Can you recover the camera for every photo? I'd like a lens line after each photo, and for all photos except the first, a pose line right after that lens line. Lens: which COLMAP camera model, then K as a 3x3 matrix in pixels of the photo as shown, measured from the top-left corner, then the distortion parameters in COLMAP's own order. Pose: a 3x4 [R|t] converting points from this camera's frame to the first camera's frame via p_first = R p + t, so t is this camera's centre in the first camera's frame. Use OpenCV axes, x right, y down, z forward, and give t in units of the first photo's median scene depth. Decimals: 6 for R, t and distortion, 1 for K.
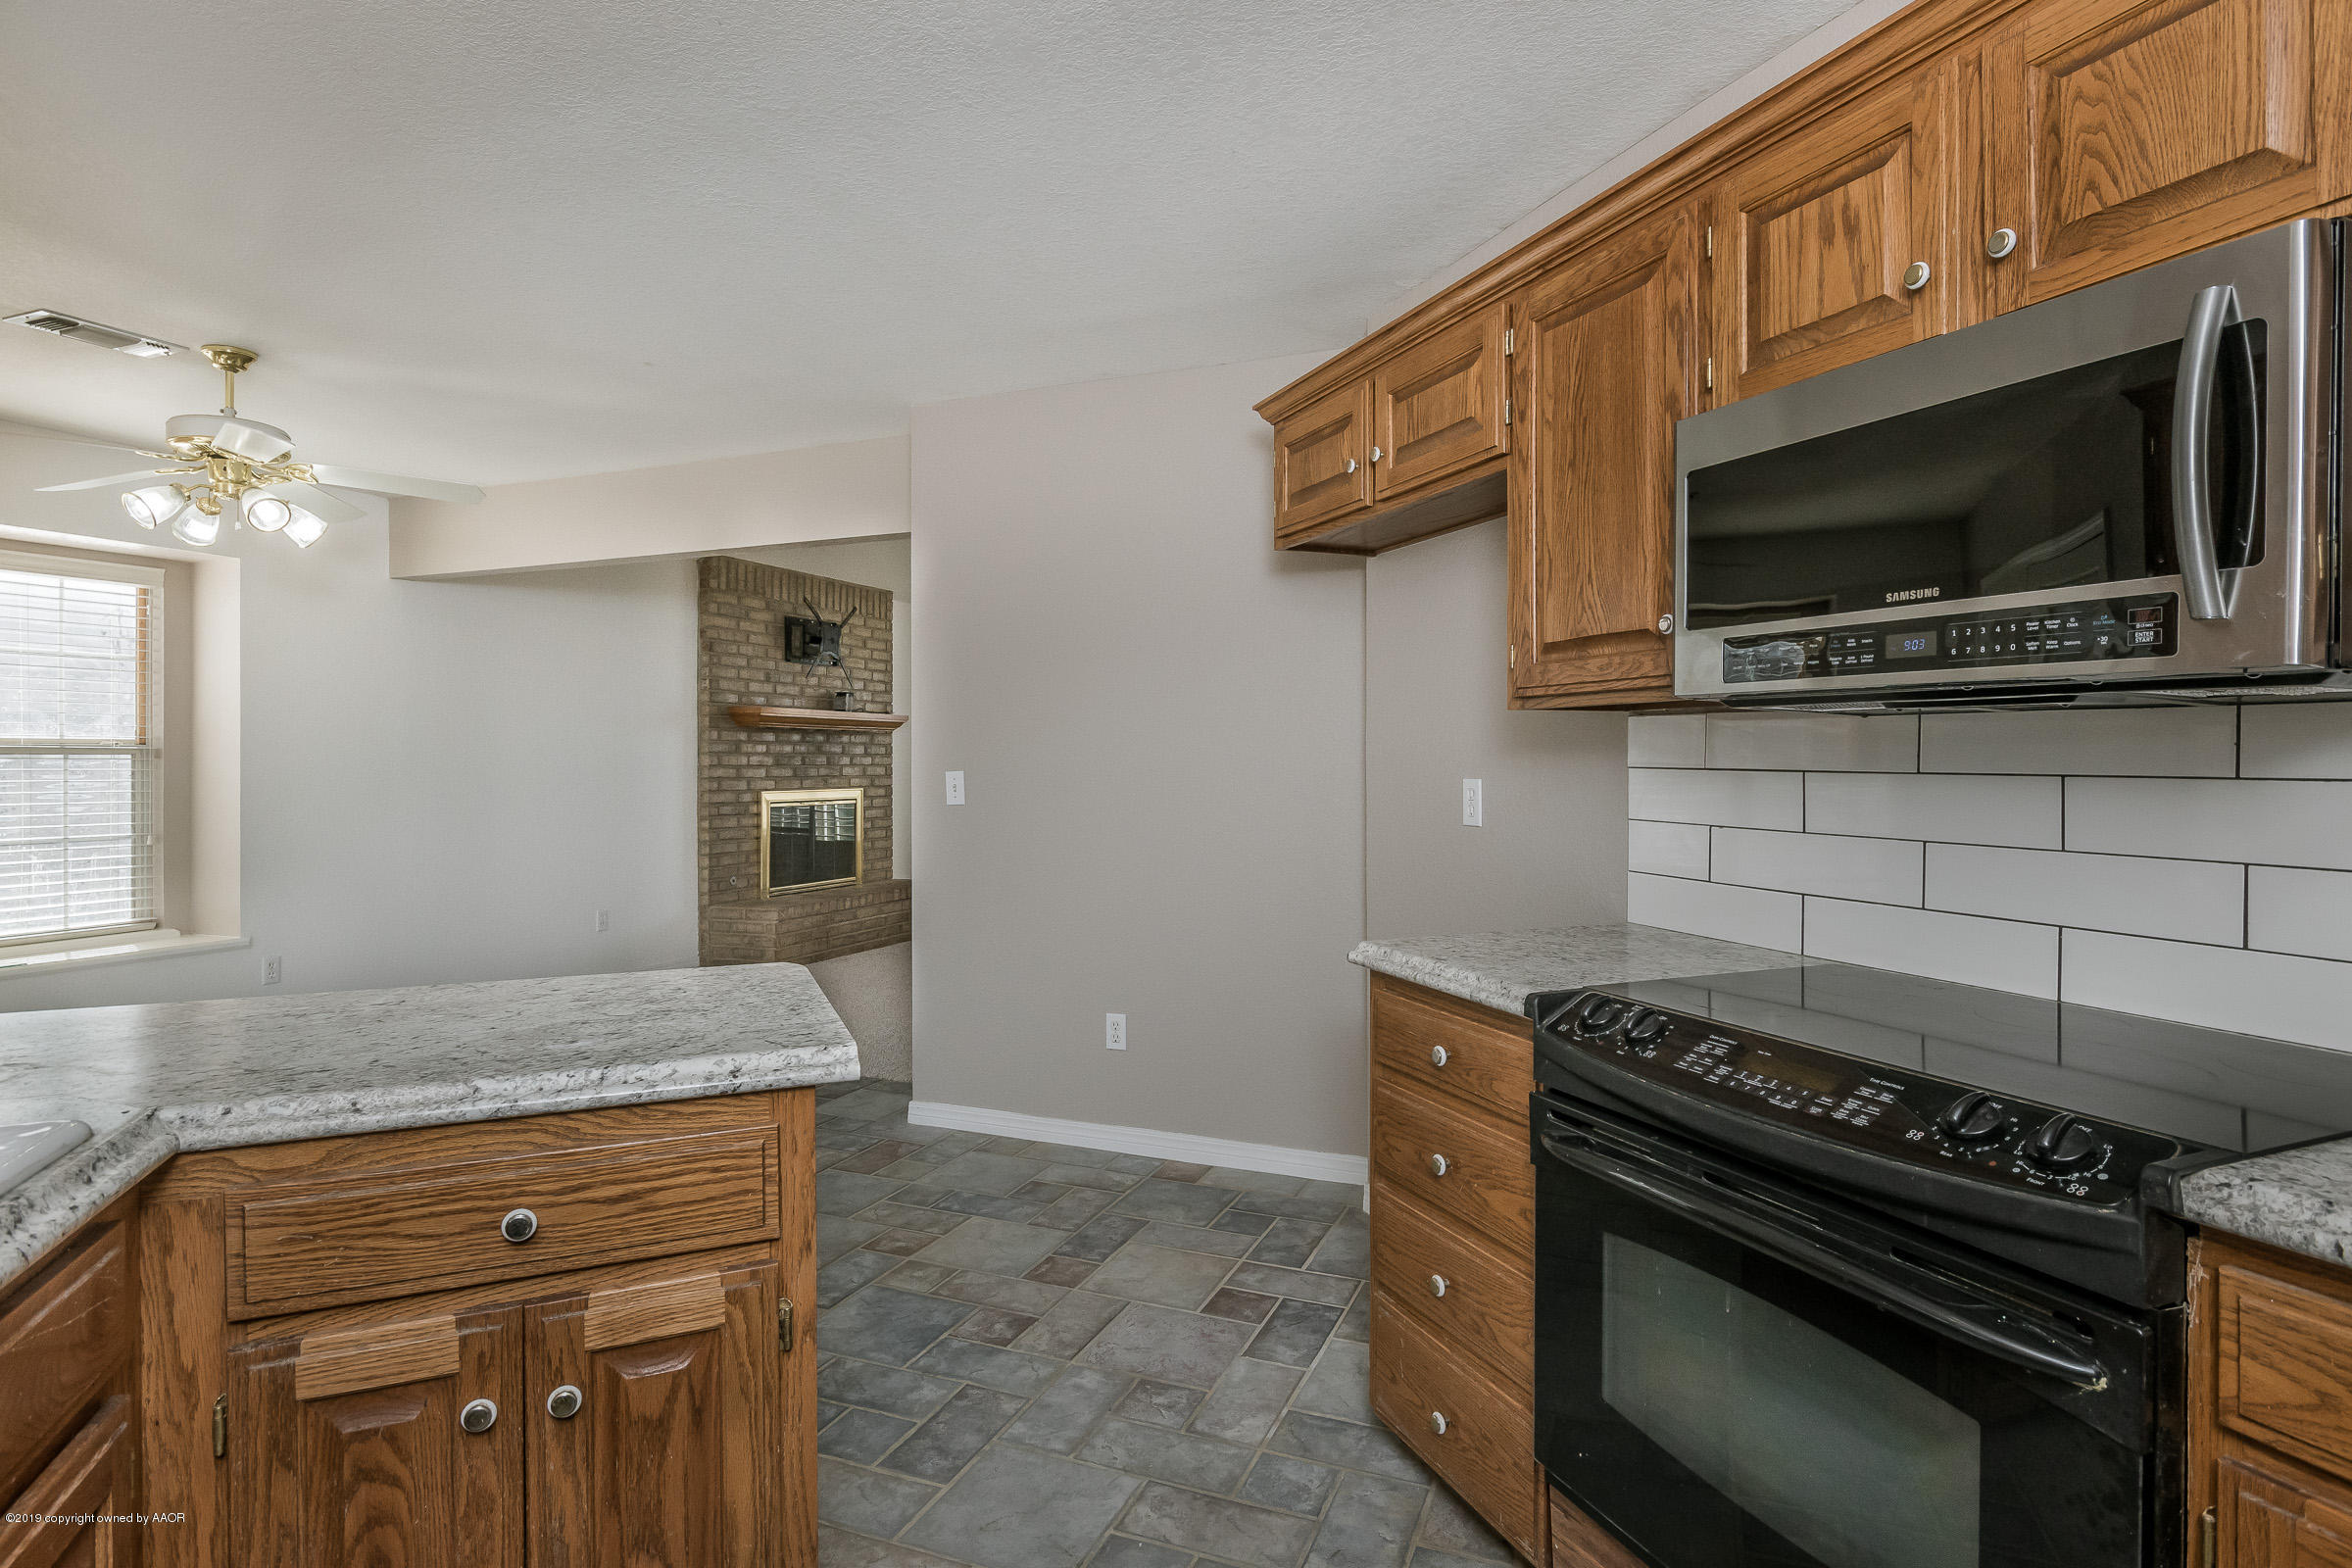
lens RADIAL K [[1217.9, 0, 1180.0], [0, 1217.9, 776.9], [0, 0, 1]] dist [0.004758, -0.000156]
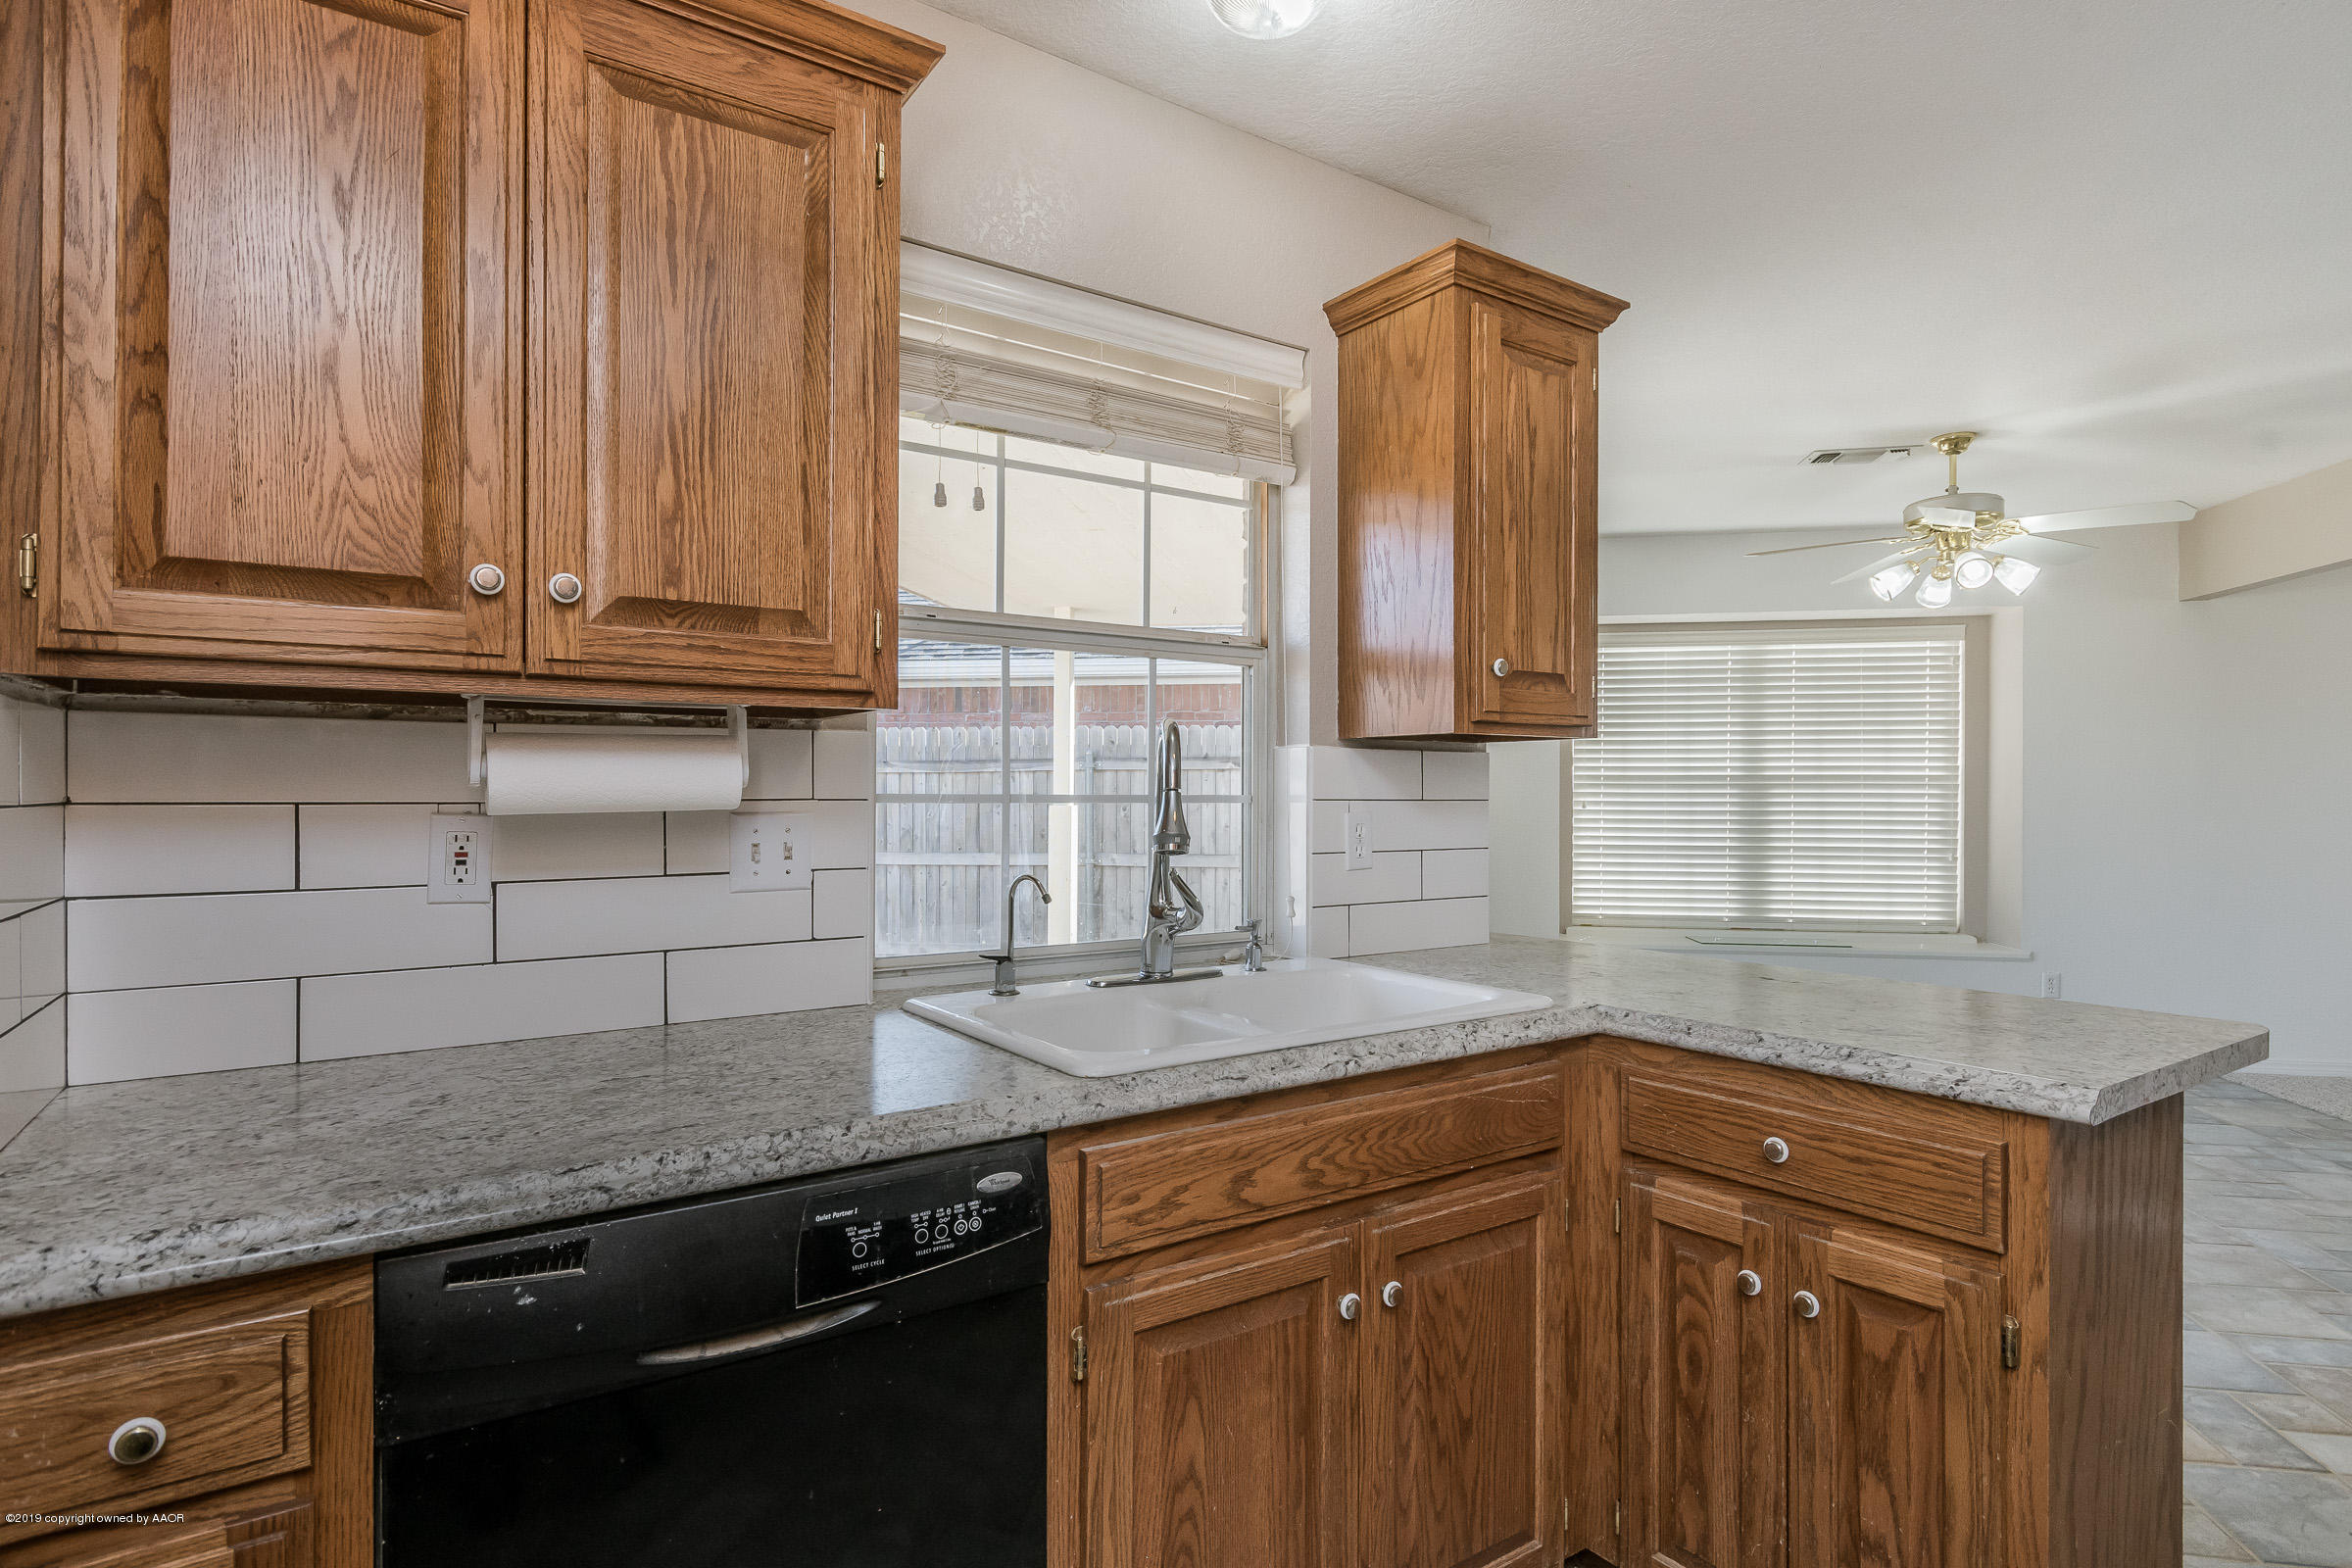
lens RADIAL K [[1217.9, 0, 1173.6], [0, 1217.9, 788.2], [0, 0, 1]] dist [0.004758, -0.000156]
pose [[0.218185, 0.005279, -0.975893, 0.540473], [-0.018665, 0.999825, 0.001235, -0.006166], [0.975729, 0.017945, 0.218245, 0.080191]]
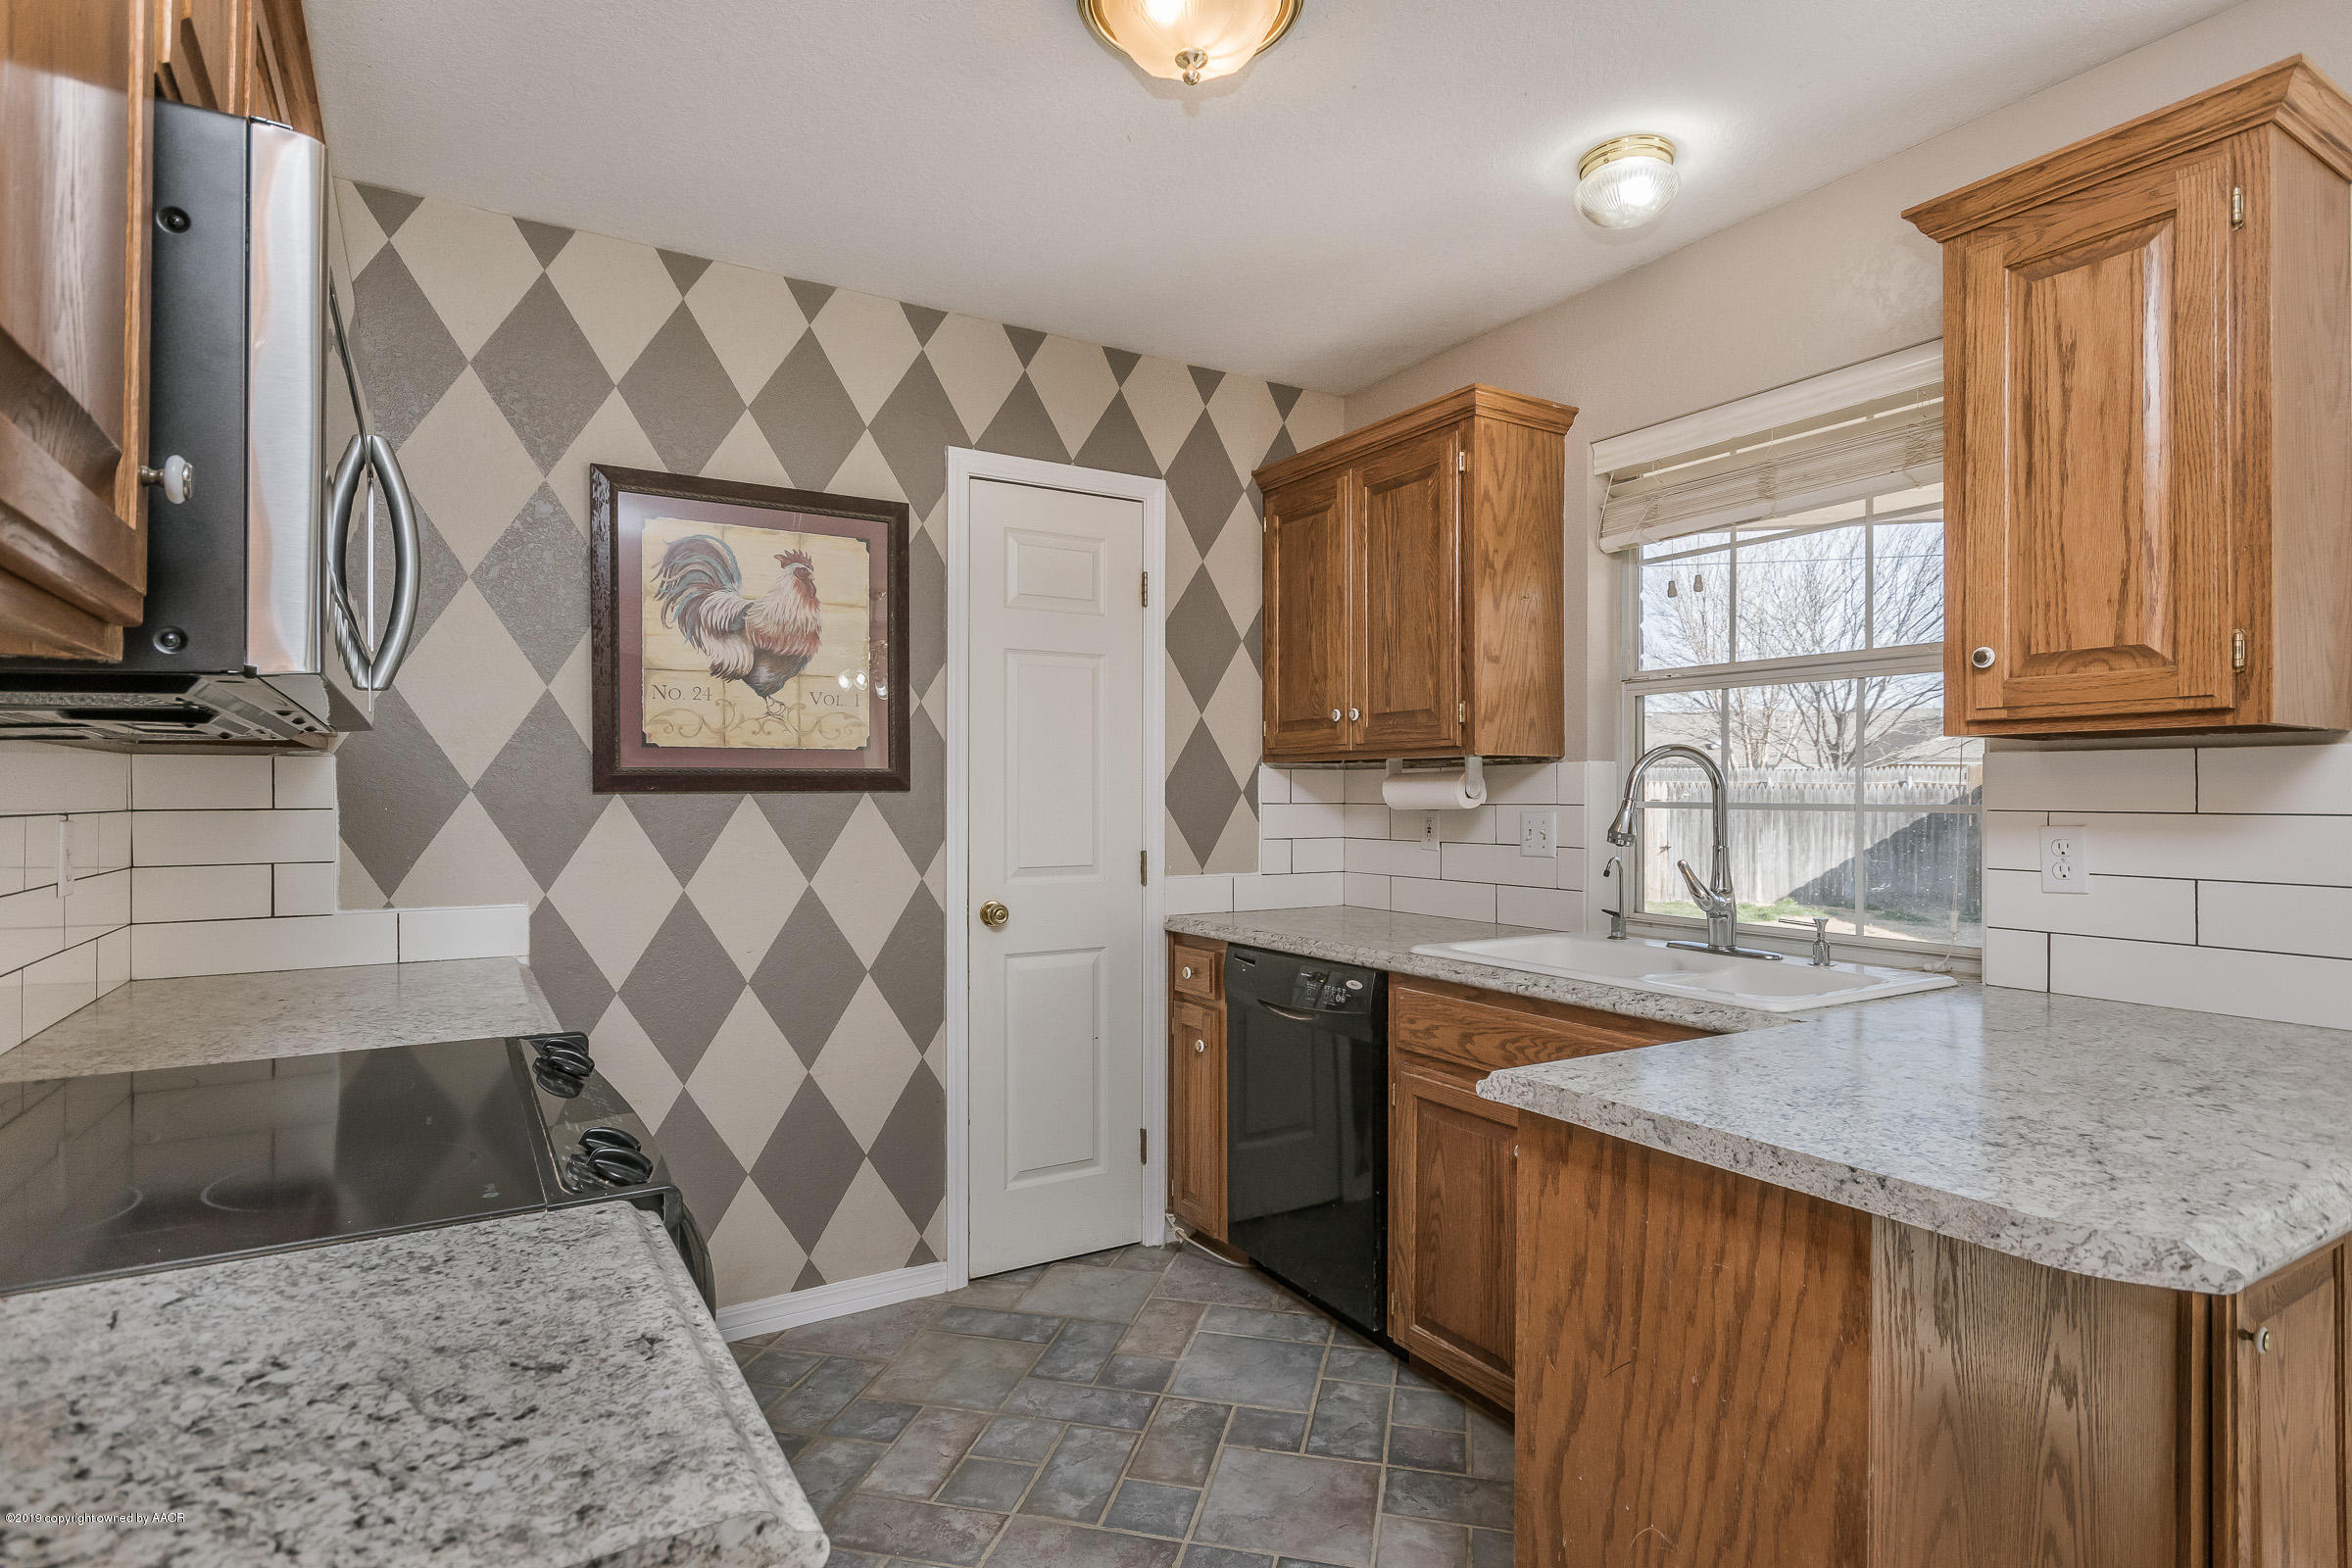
lens RADIAL K [[1217.9, 0, 1175.9], [0, 1217.9, 786.5], [0, 0, 1]] dist [0.004758, -0.000156]
pose [[-0.987151, 0.002710, -0.159769, 0.169372], [0.001736, 0.999979, 0.006238, -0.035832], [0.159783, 0.005881, -0.987135, 2.213489]]
